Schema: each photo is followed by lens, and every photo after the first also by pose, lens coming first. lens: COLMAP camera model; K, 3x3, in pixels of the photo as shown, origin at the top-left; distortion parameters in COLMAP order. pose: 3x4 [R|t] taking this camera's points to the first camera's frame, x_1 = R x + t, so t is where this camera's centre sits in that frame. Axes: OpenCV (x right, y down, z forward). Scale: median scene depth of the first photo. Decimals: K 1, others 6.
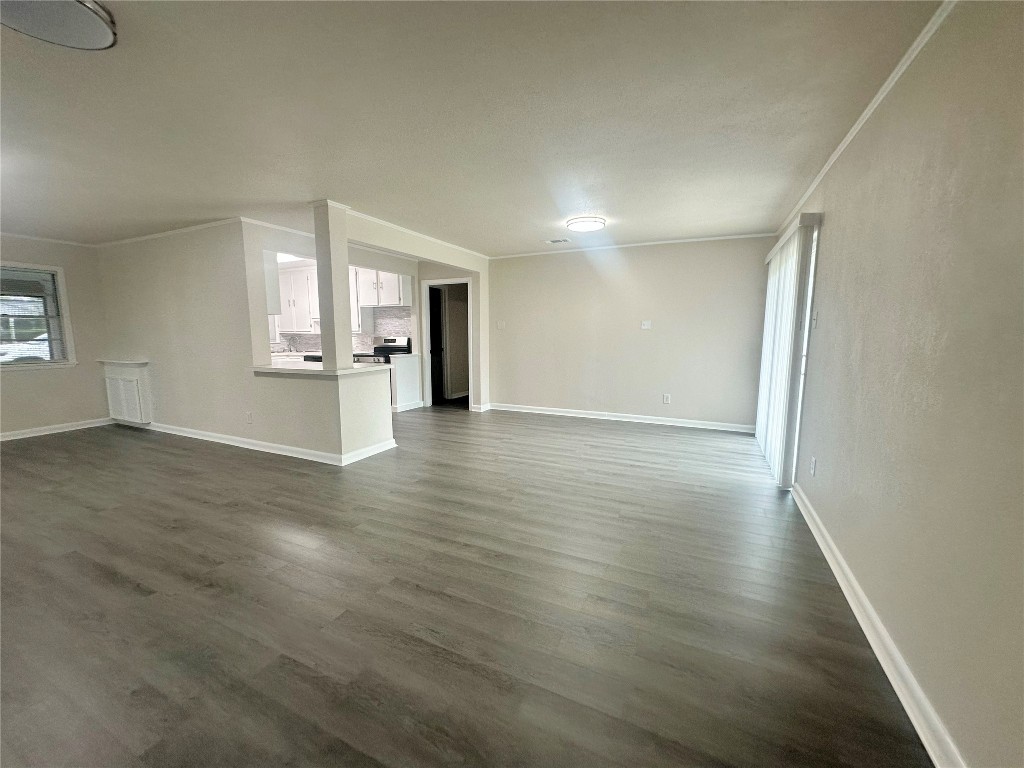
lens RADIAL K [[407.4, 0, 510.2], [0, 407.4, 385.8], [0, 0, 1]] dist [-0.002146, -0.000163]
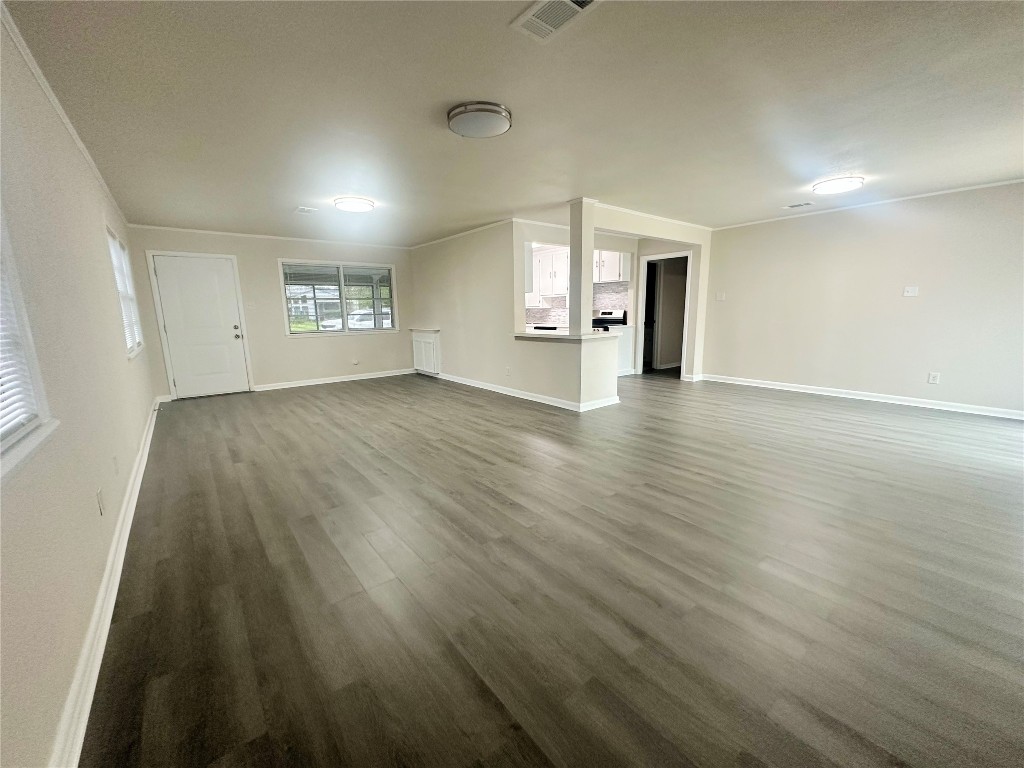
lens RADIAL K [[407.4, 0, 511.8], [0, 407.4, 382.8], [0, 0, 1]] dist [-0.002146, -0.000163]
pose [[0.899076, 0.064981, -0.432944, -0.058487], [-0.042526, 0.997209, 0.061359, 0.036199], [0.435723, -0.036755, 0.899330, -0.207403]]
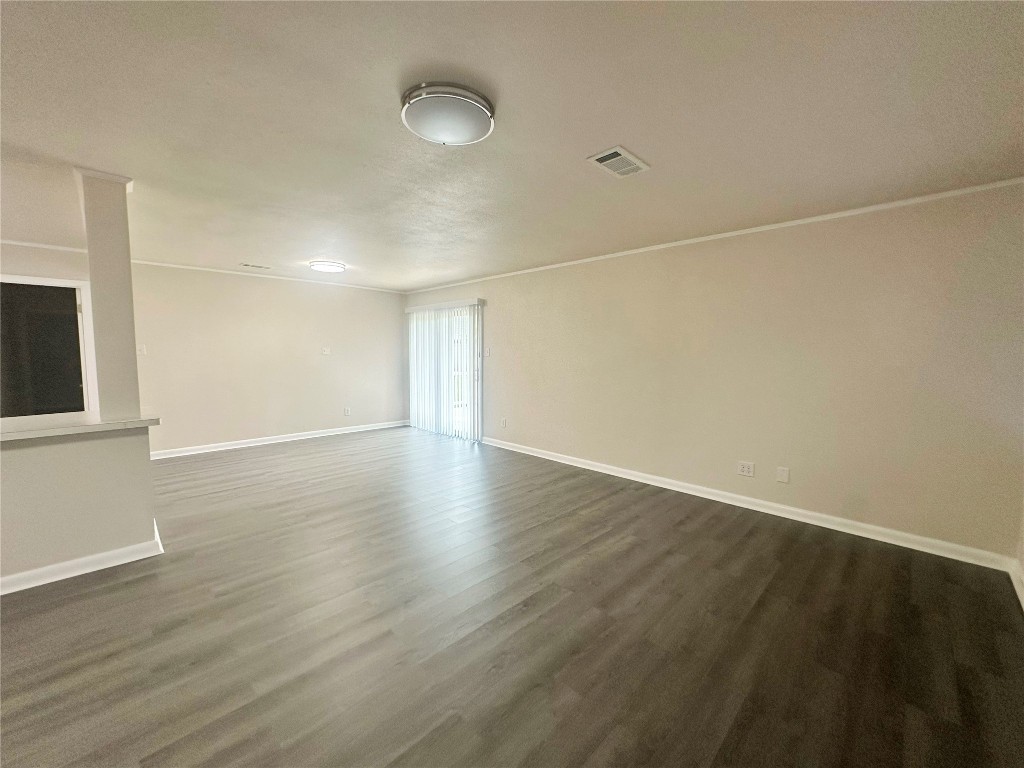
lens RADIAL K [[407.4, 0, 509.9], [0, 407.4, 380.8], [0, 0, 1]] dist [-0.002146, -0.000163]
pose [[0.342810, -0.065281, 0.937134, -0.786235], [0.121234, 0.992315, 0.024777, -0.040992], [-0.931549, 0.105119, 0.348089, 0.149576]]
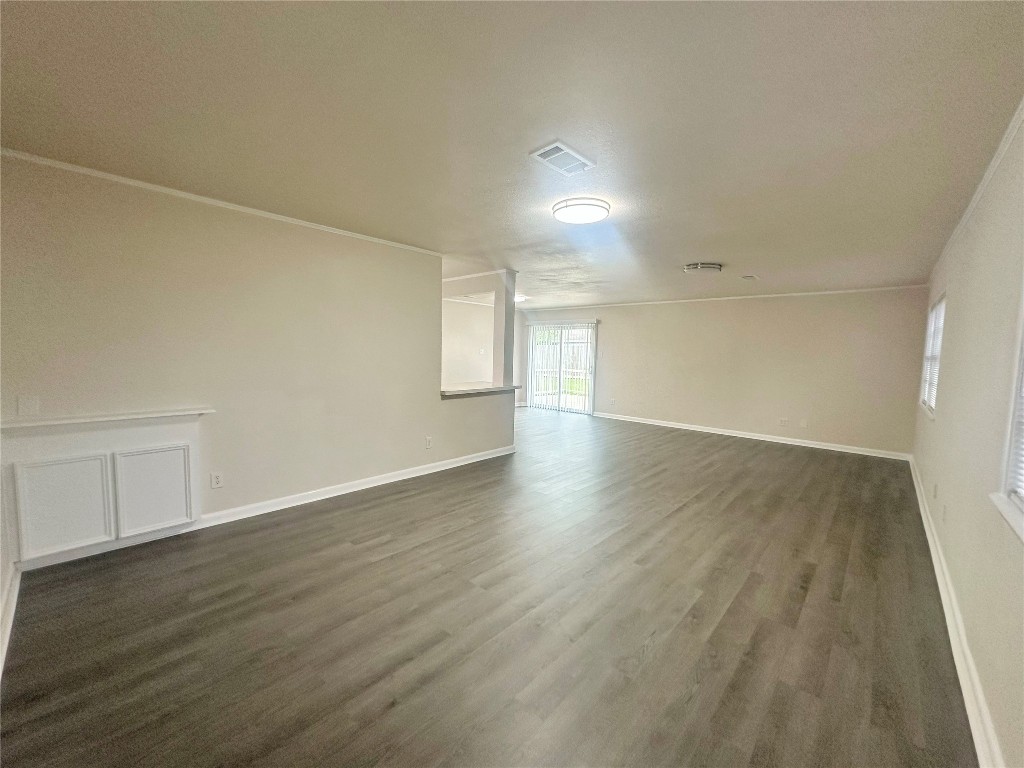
lens RADIAL K [[407.4, 0, 508.6], [0, 407.4, 380.8], [0, 0, 1]] dist [-0.002146, -0.000163]
pose [[0.302809, -0.058102, 0.951279, -1.657037], [0.100604, 0.994512, 0.028719, -0.090287], [-0.947727, 0.087006, 0.306992, 0.521343]]
